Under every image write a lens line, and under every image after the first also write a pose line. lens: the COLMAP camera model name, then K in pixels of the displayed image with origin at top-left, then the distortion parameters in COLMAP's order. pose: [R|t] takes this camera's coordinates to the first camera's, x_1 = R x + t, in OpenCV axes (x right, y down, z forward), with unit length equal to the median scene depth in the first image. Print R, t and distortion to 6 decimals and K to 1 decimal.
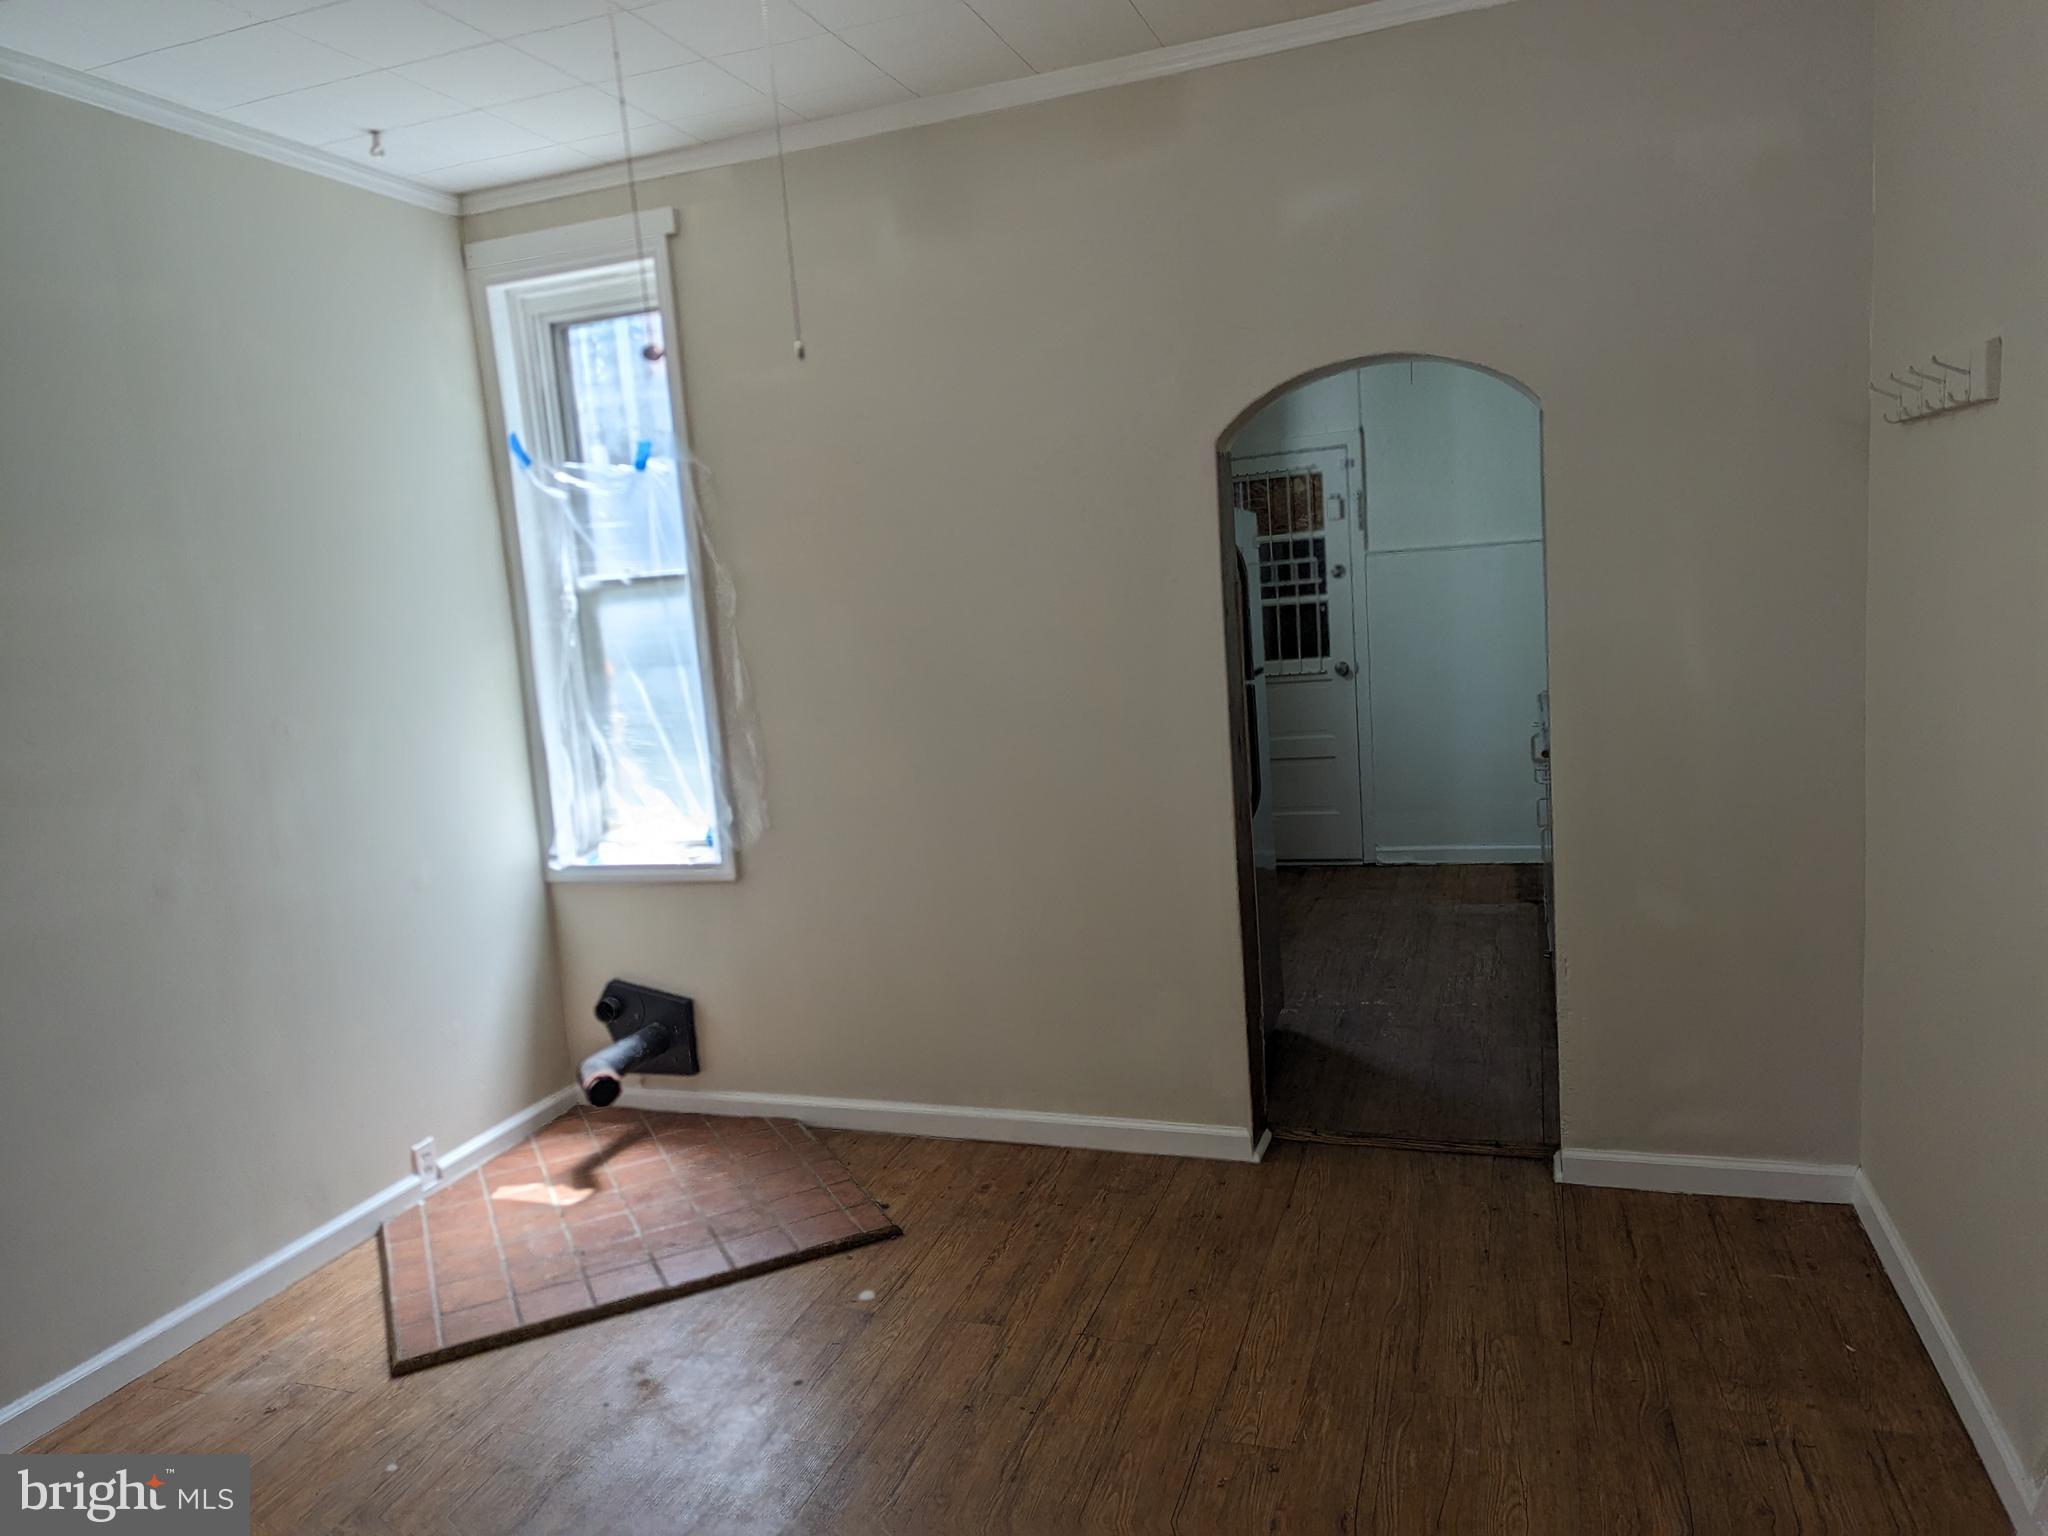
lens RADIAL K [[1436.8, 0, 1006.7], [0, 1436.8, 780.1], [0, 0, 1]] dist [0.064021, -0.056460]
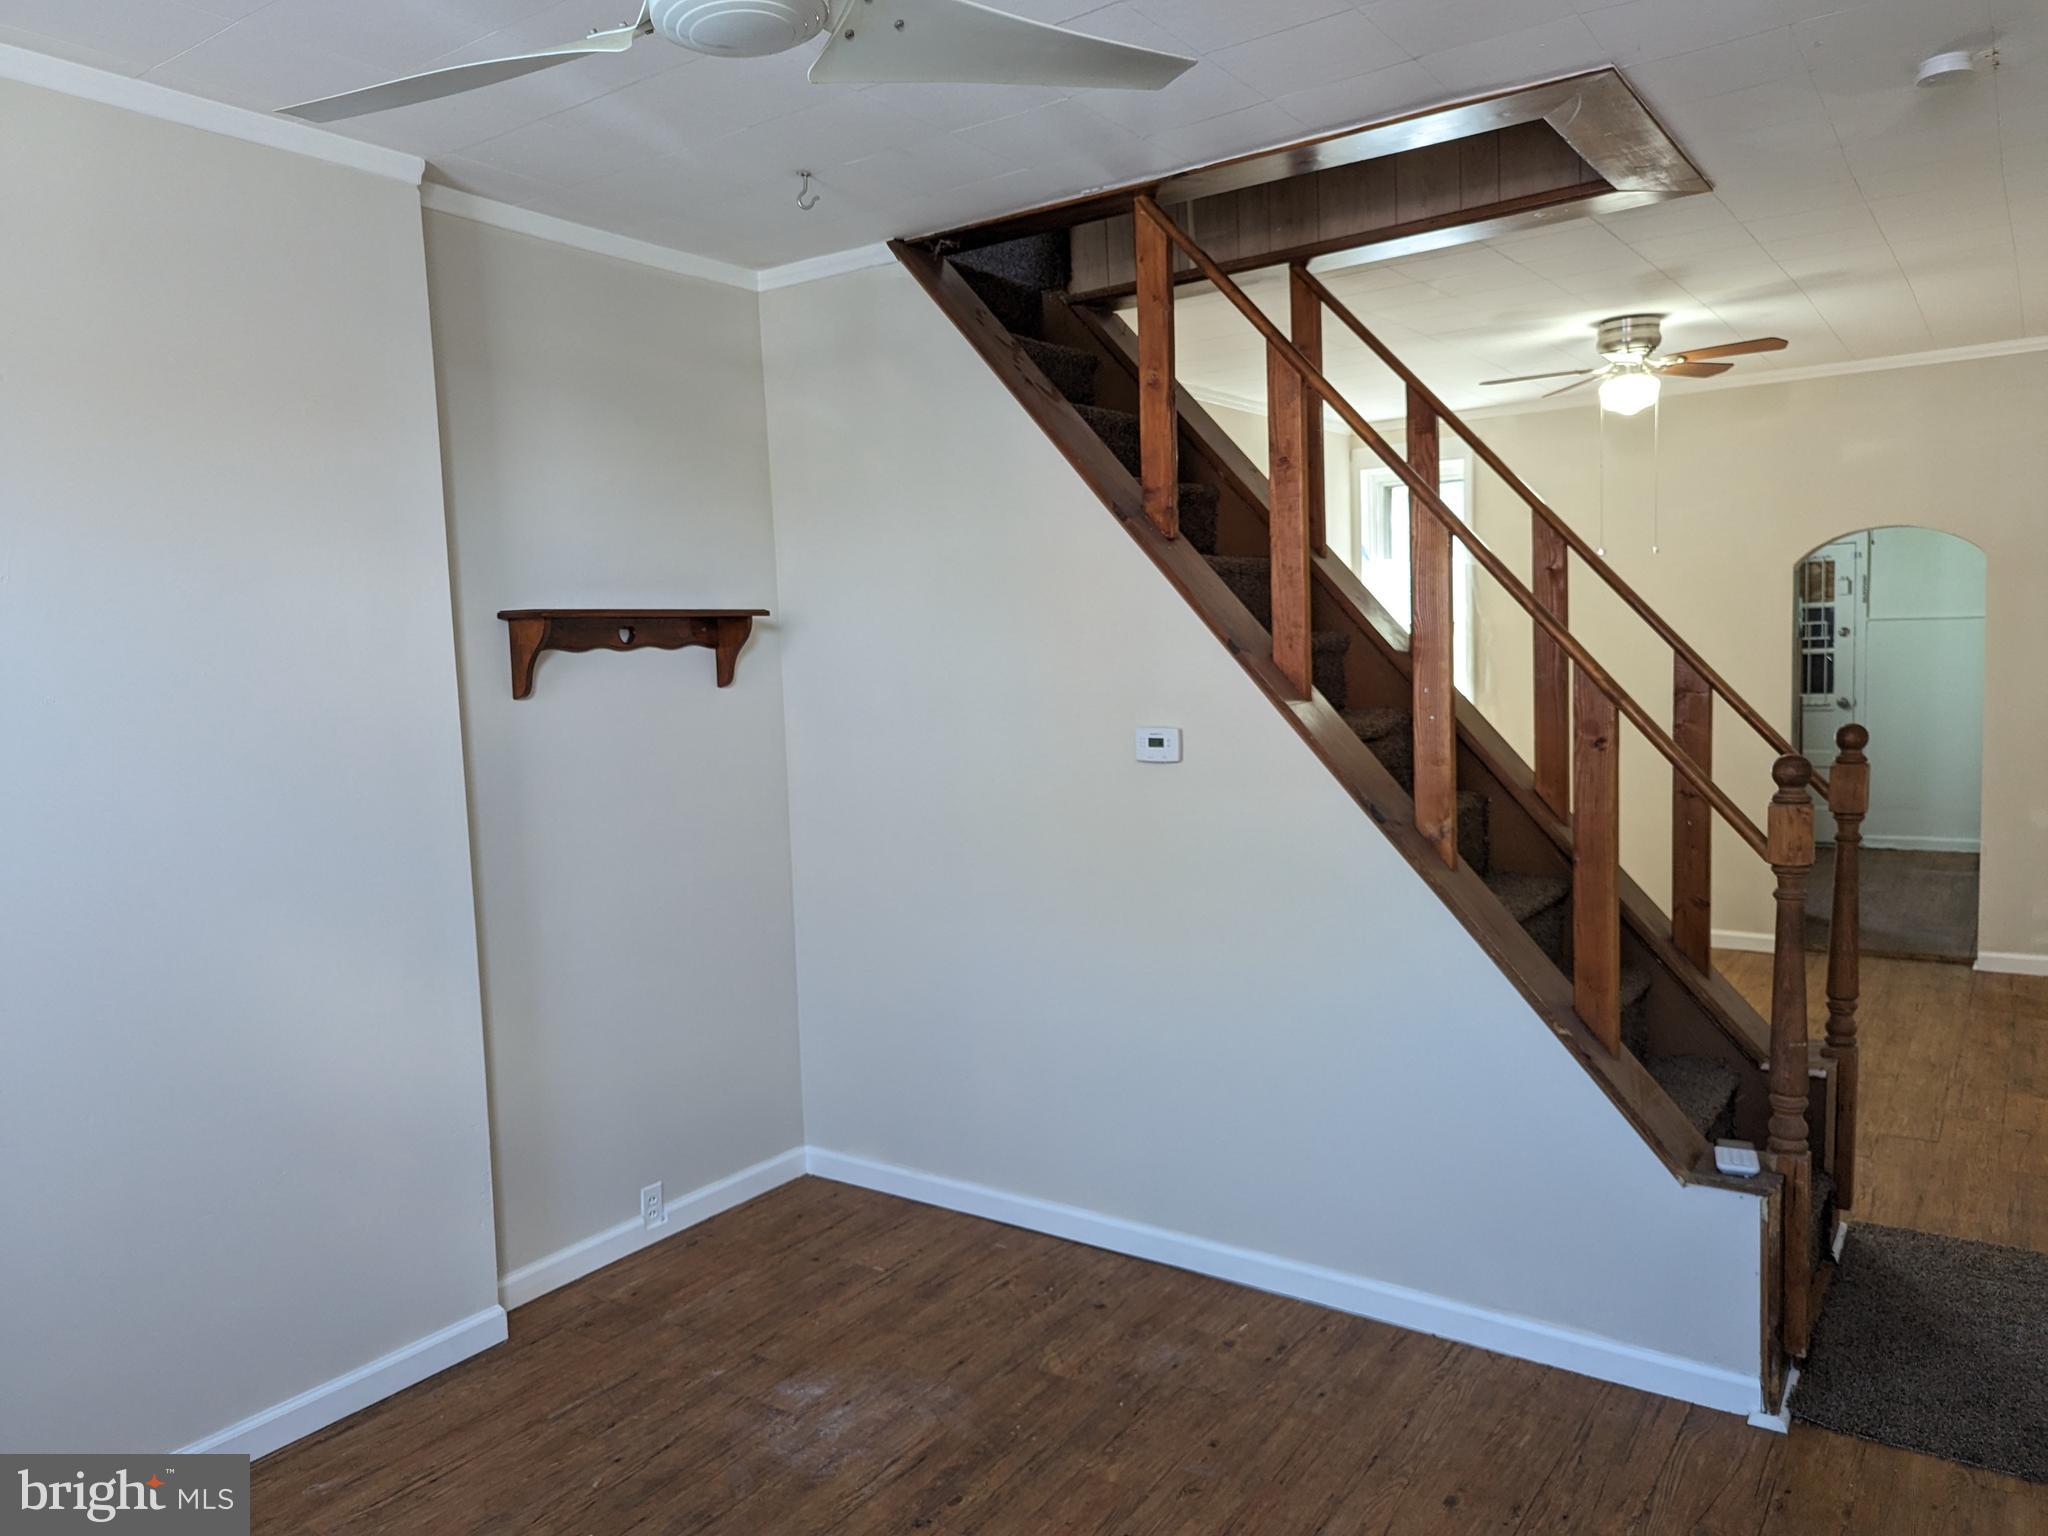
lens RADIAL K [[1436.8, 0, 1022.6], [0, 1436.8, 757.5], [0, 0, 1]] dist [0.064021, -0.056460]
pose [[0.963065, 0.064760, -0.261365, -0.162285], [-0.074448, 0.996850, -0.027329, 0.075254], [0.258772, 0.045778, 0.964853, -0.569729]]
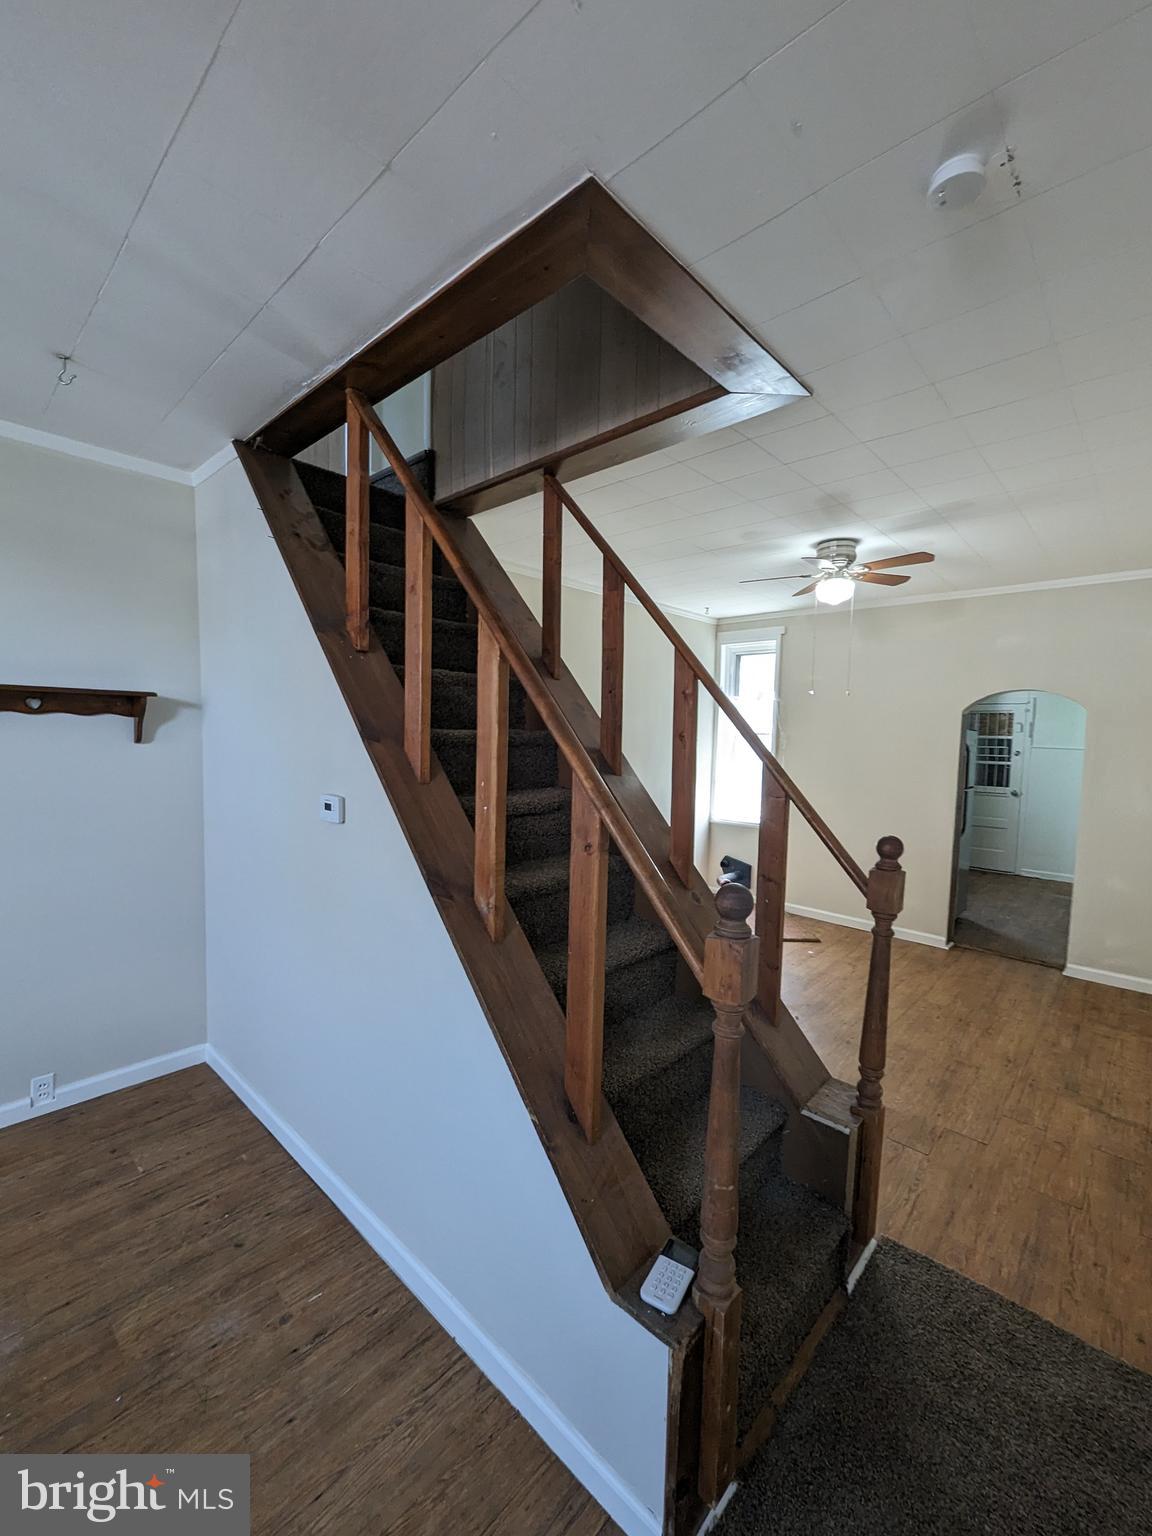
lens RADIAL K [[638.7, 0, 574.5], [0, 638.7, 772.2], [0, 0, 1]] dist [0.001765, 0.000365]
pose [[0.914608, 0.125370, -0.384414, -0.037250], [-0.147040, 0.988752, -0.027378, 0.028178], [0.376658, 0.081564, 0.922755, -0.292339]]
